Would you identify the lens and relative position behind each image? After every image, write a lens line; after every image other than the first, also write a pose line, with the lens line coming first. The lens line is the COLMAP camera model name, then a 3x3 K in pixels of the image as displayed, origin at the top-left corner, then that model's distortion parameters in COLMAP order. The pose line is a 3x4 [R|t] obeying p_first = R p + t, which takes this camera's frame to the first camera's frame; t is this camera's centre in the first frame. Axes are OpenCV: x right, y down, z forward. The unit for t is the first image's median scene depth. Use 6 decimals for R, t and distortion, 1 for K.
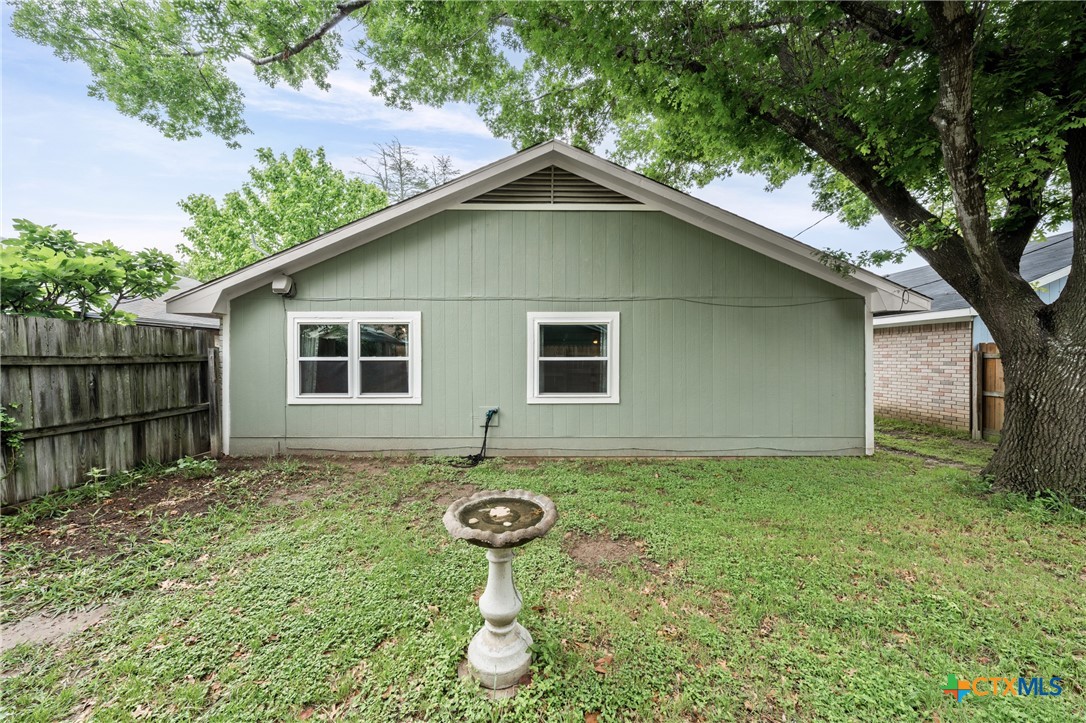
lens RADIAL K [[367.1, 0, 543.3], [0, 367.1, 360.9], [0, 0, 1]] dist [-0.001909, 0.000155]
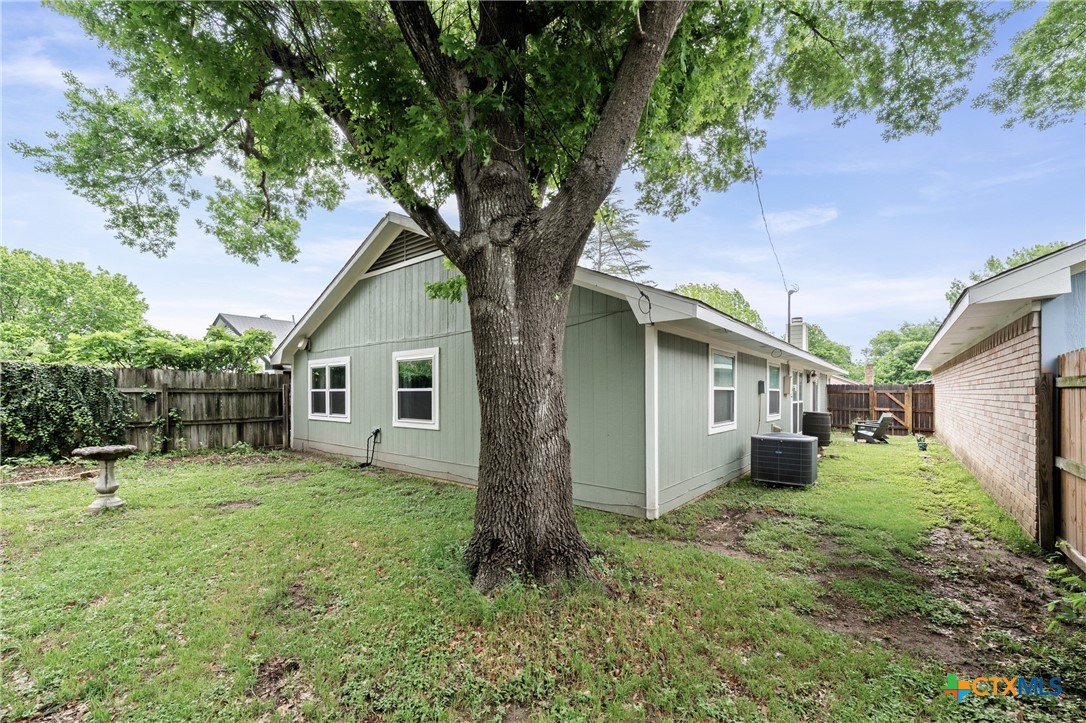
lens RADIAL K [[439.9, 0, 544.7], [0, 439.9, 391.0], [0, 0, 1]] dist [-0.001975, -0.000192]
pose [[0.776813, 0.000108, -0.629731, 1.427258], [-0.004735, 0.999973, -0.005669, 0.003909], [0.629713, 0.007386, 0.776793, 0.189067]]
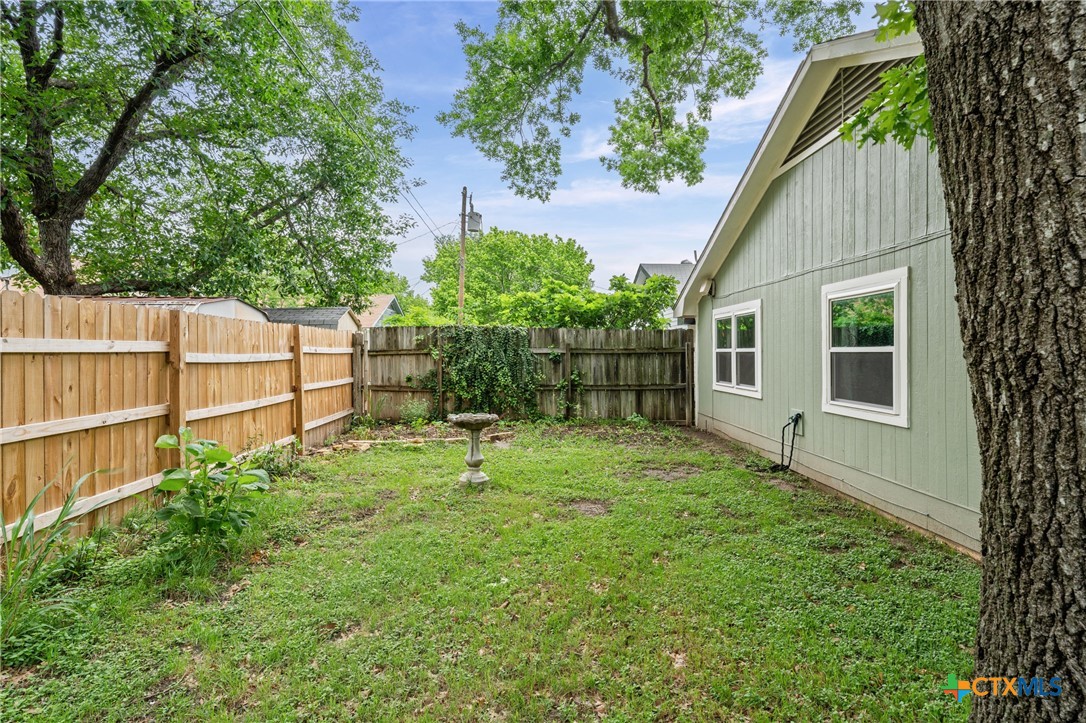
lens RADIAL K [[556.6, 0, 543.8], [0, 556.6, 353.3], [0, 0, 1]] dist [-0.001166, -0.001521]
pose [[0.033477, 0.004840, -0.999428, 1.159964], [-0.003866, 0.999981, 0.004714, -0.002164], [0.999432, 0.003706, 0.033495, 0.451547]]
